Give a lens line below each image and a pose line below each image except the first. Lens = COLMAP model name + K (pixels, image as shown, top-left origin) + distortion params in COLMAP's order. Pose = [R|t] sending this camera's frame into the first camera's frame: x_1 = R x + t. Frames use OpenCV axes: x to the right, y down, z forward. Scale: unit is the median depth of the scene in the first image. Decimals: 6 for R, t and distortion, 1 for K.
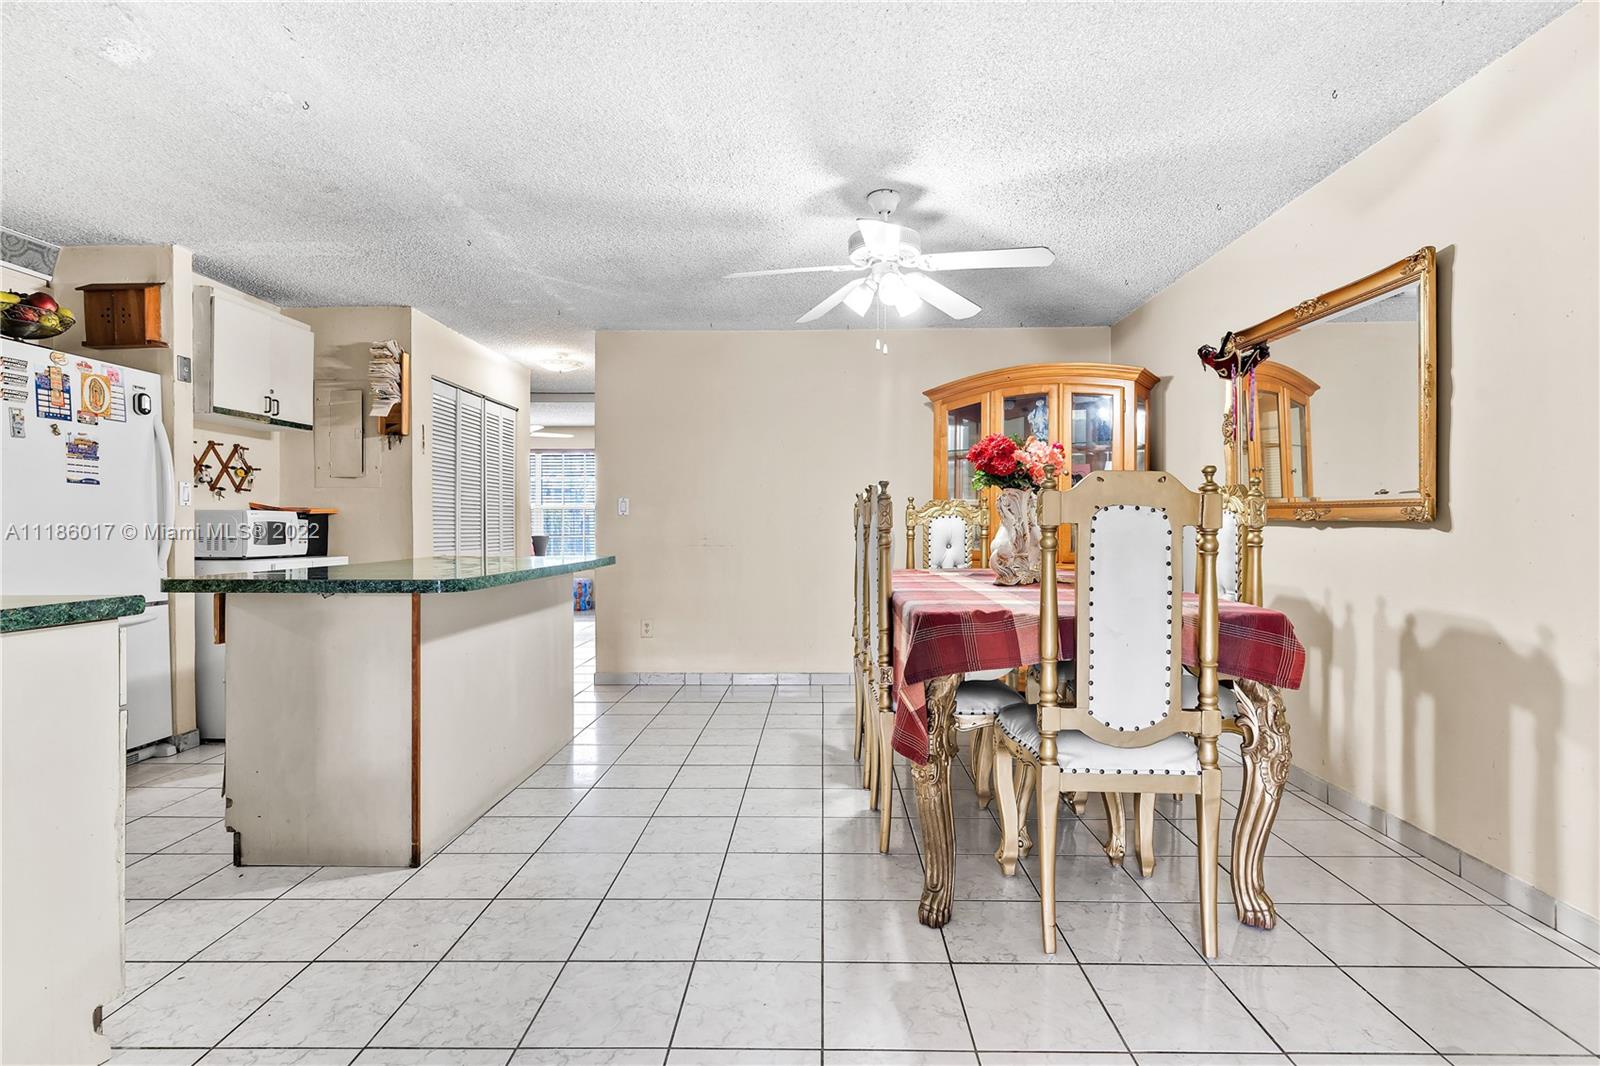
lens RADIAL K [[771.7, 0, 800.2], [0, 771.7, 527.6], [0, 0, 1]] dist [-0.003465, -0.000108]
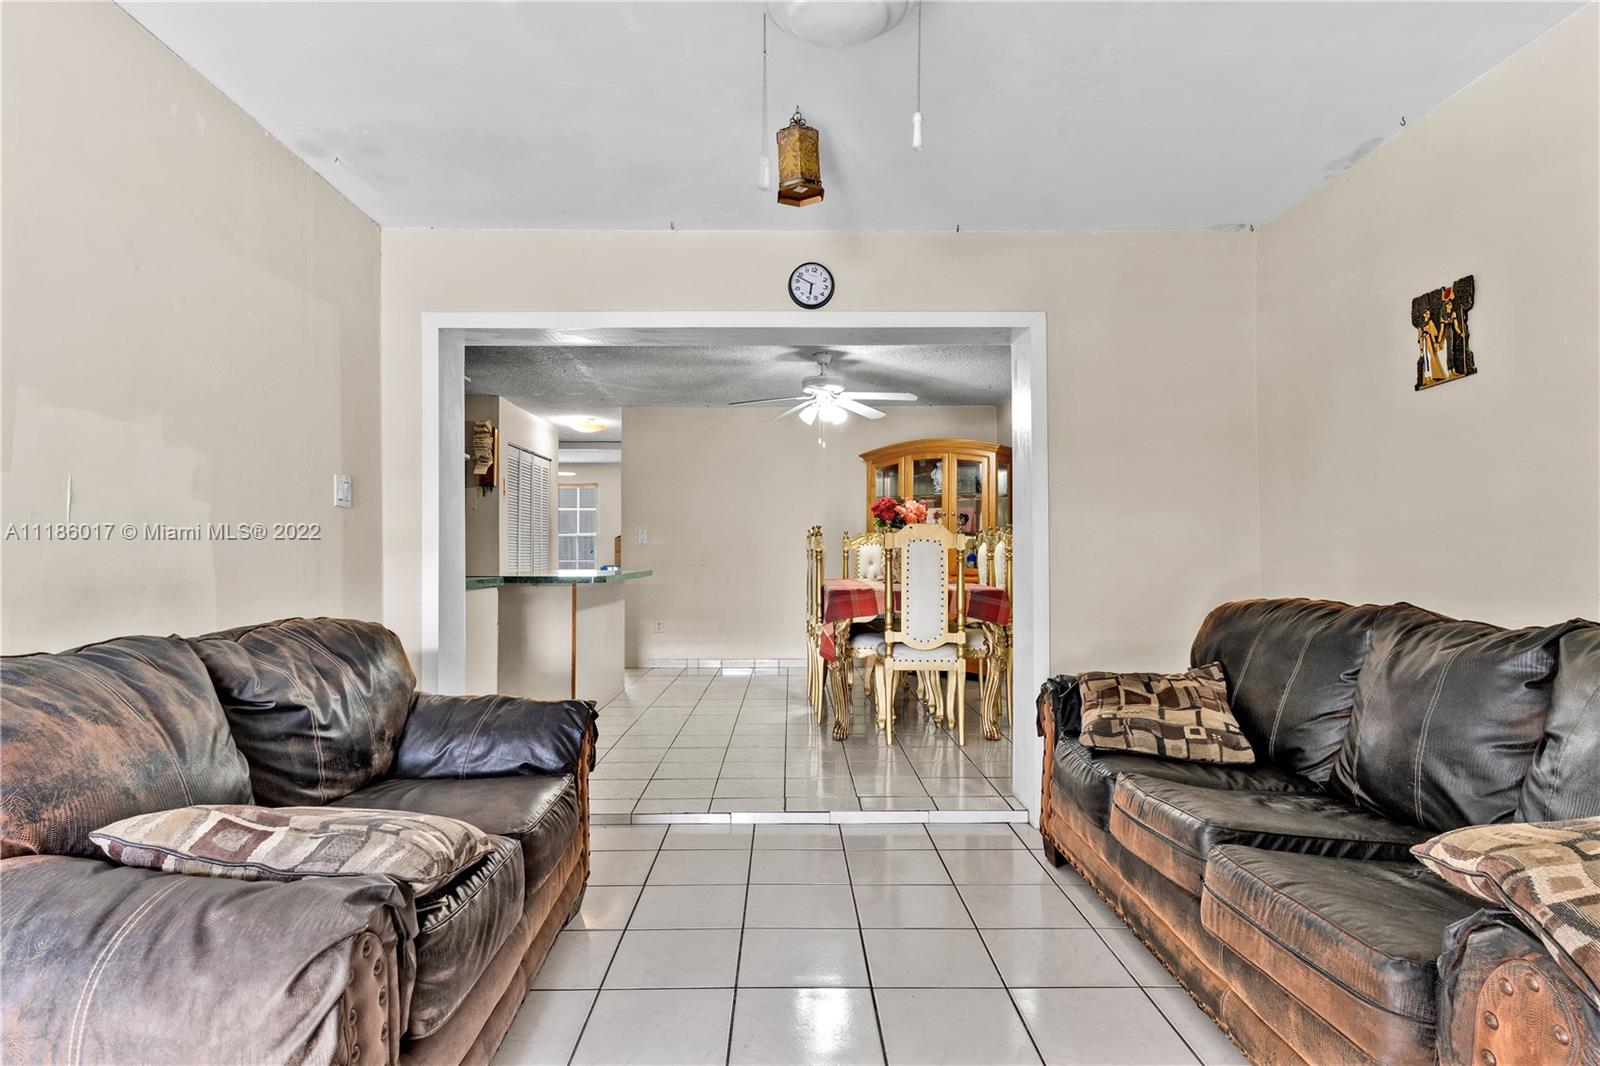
lens RADIAL K [[771.7, 0, 797.8], [0, 771.7, 540.6], [0, 0, 1]] dist [-0.003465, -0.000108]
pose [[0.999291, 0.000380, 0.037655, -0.010403], [0.000216, 0.999875, -0.015830, 0.005303], [-0.037656, 0.015827, 0.999165, -0.673922]]
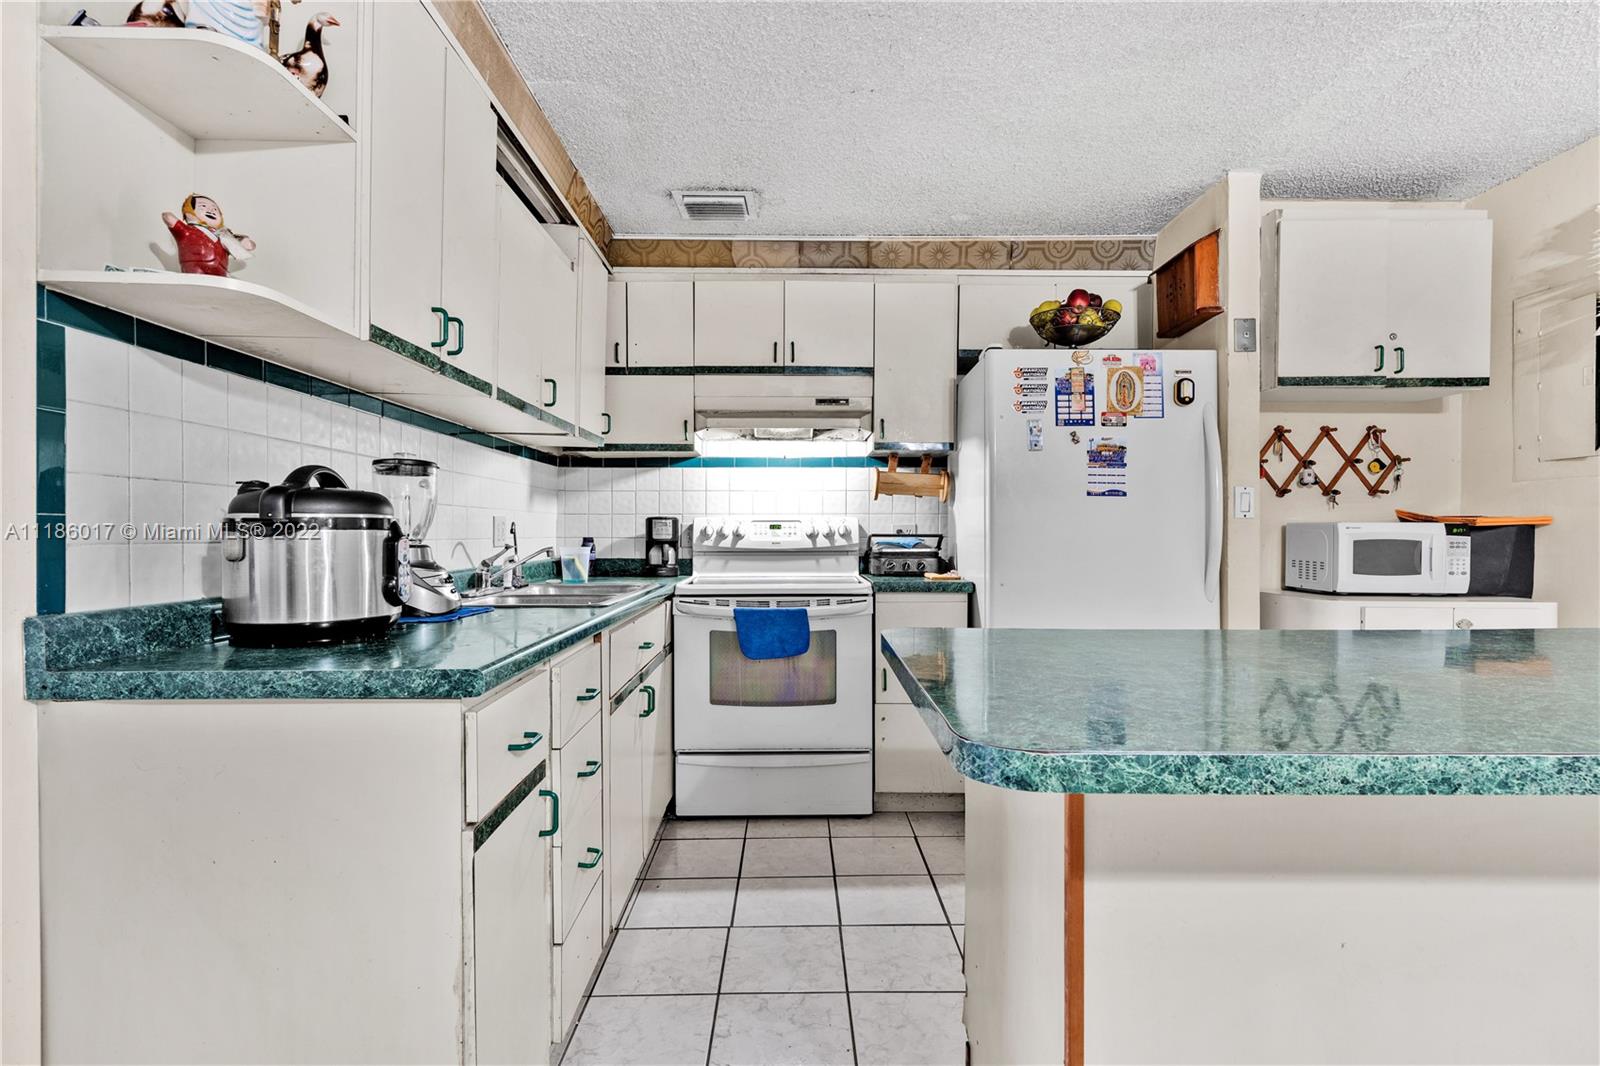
lens RADIAL K [[771.7, 0, 796.5], [0, 771.7, 531.6], [0, 0, 1]] dist [-0.003465, -0.000108]
pose [[0.037185, 0.001716, -0.999307, -0.078248], [-0.002694, 0.999995, 0.001617, -0.017340], [0.999305, 0.002632, 0.037189, 0.597490]]
